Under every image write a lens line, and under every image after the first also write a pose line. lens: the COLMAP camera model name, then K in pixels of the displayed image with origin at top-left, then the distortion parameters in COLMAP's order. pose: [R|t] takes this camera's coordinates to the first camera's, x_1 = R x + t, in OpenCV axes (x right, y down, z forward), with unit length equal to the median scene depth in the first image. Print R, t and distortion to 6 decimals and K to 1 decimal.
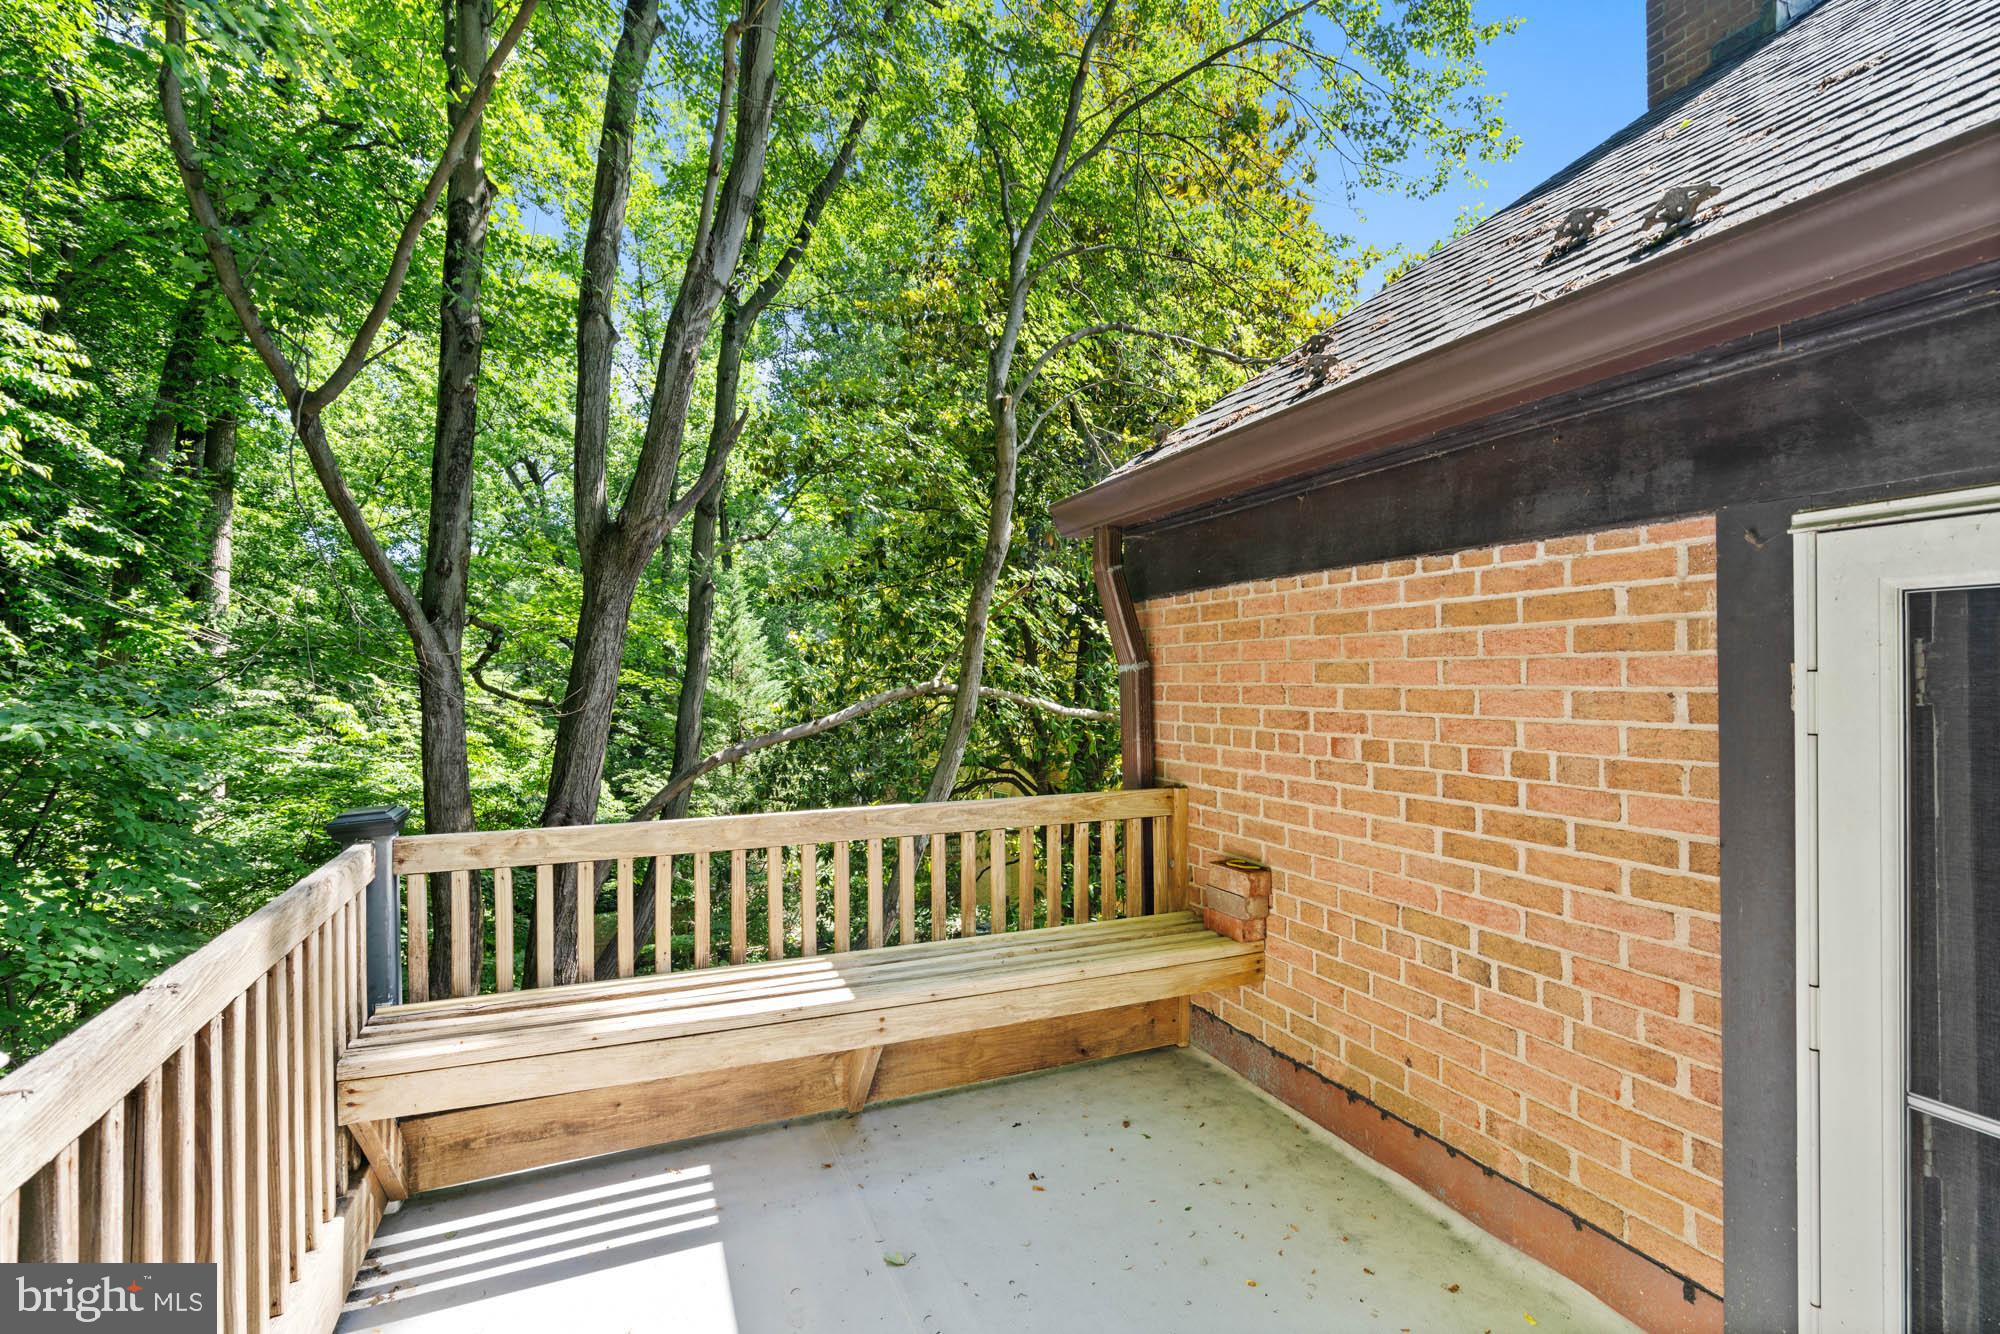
lens RADIAL K [[899.9, 0, 997.1], [0, 899.9, 673.1], [0, 0, 1]] dist [-0.010373, 0.005175]
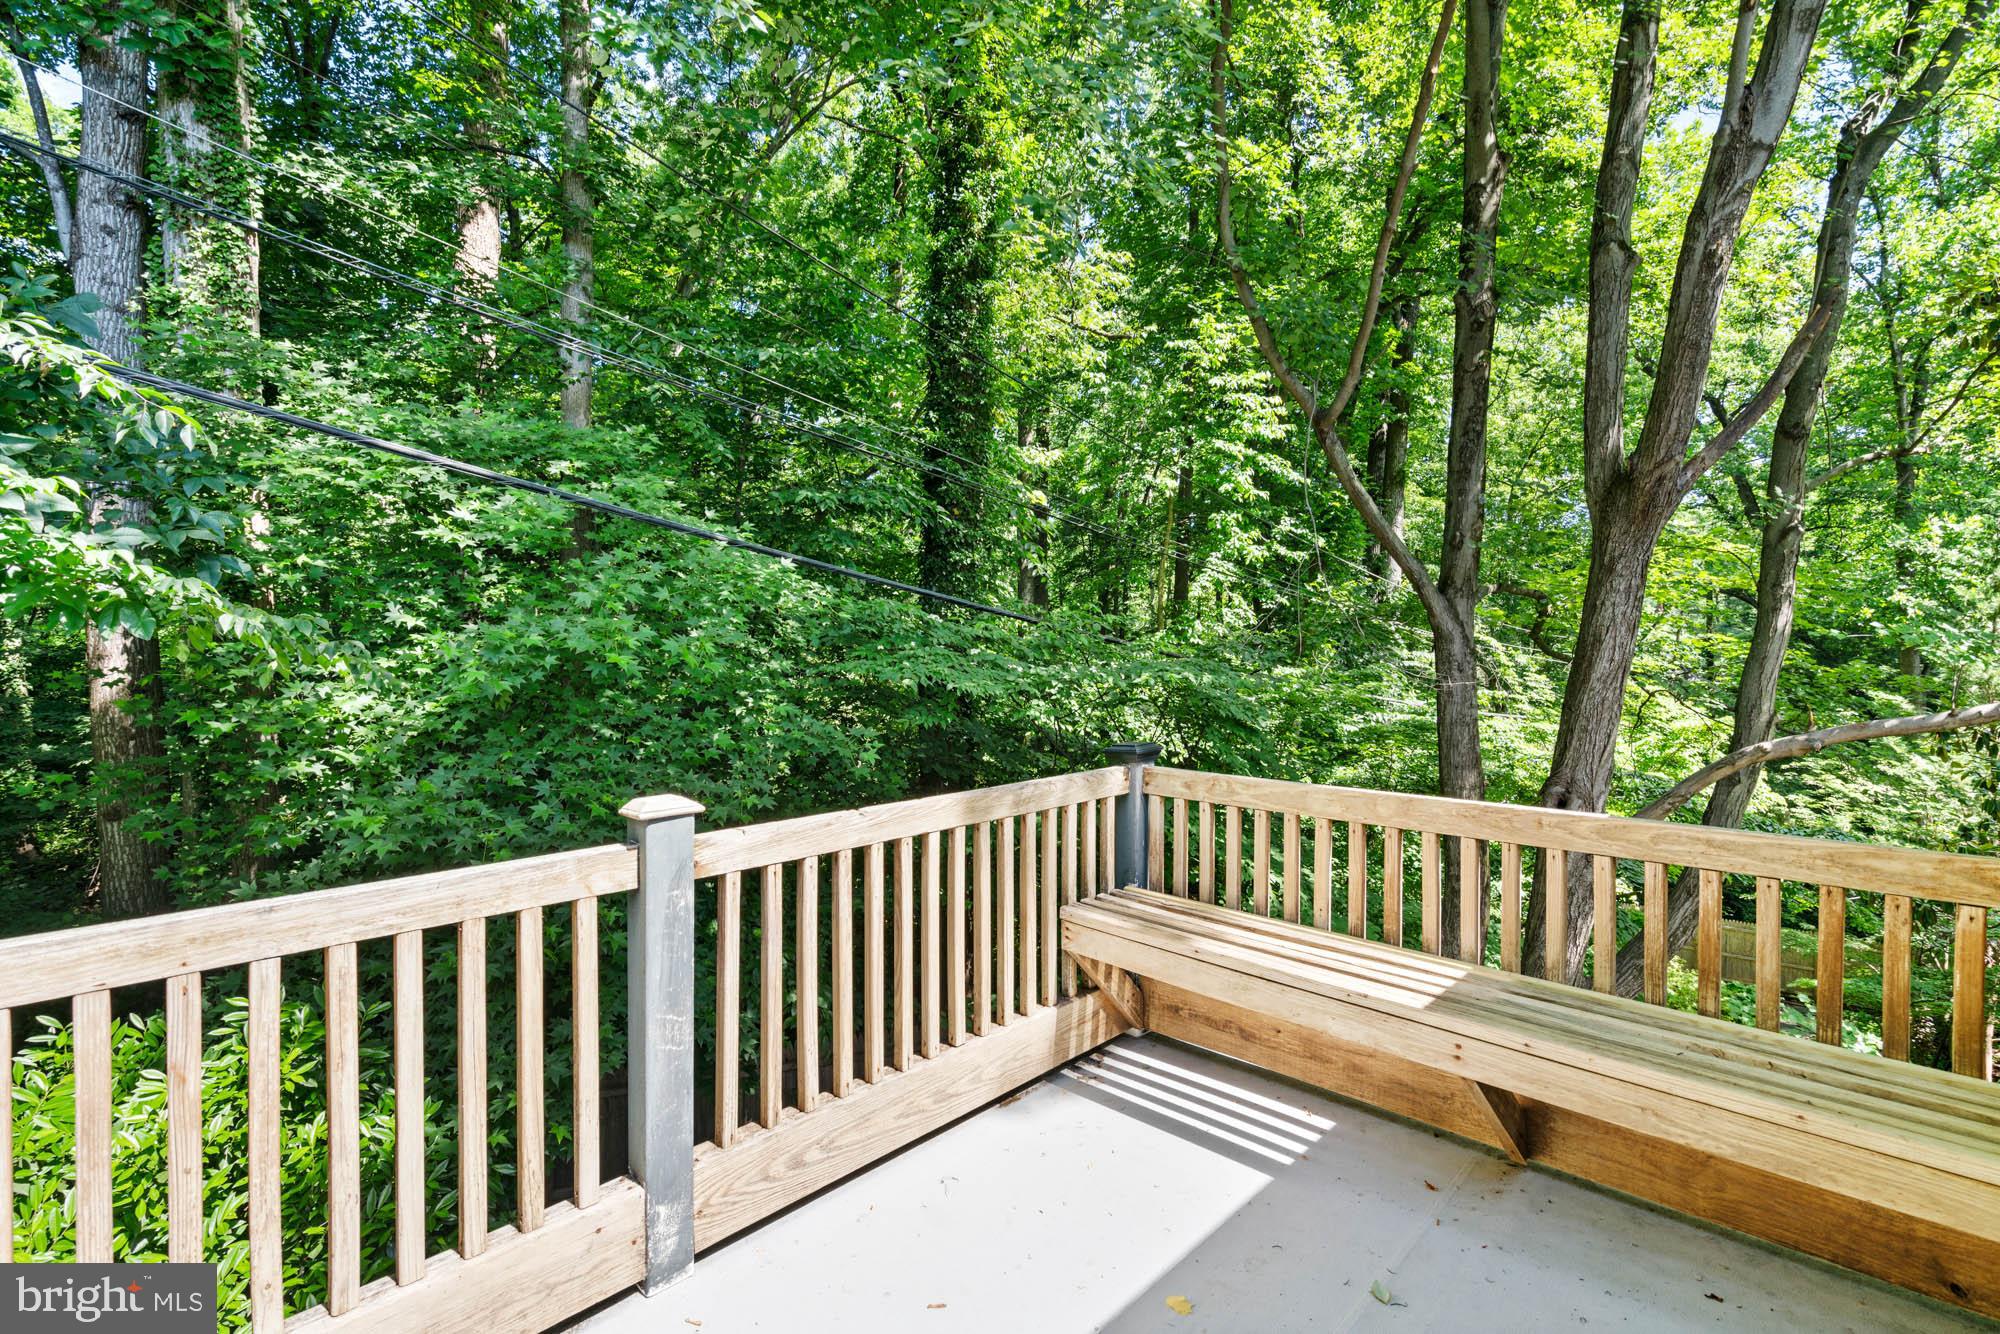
lens RADIAL K [[899.9, 0, 1003.6], [0, 899.9, 655.0], [0, 0, 1]] dist [-0.010373, 0.005175]
pose [[0.415495, 0.019073, -0.909395, 0.422517], [-0.000854, 0.999788, 0.020578, -0.010783], [0.909595, -0.007773, 0.415424, 0.214295]]
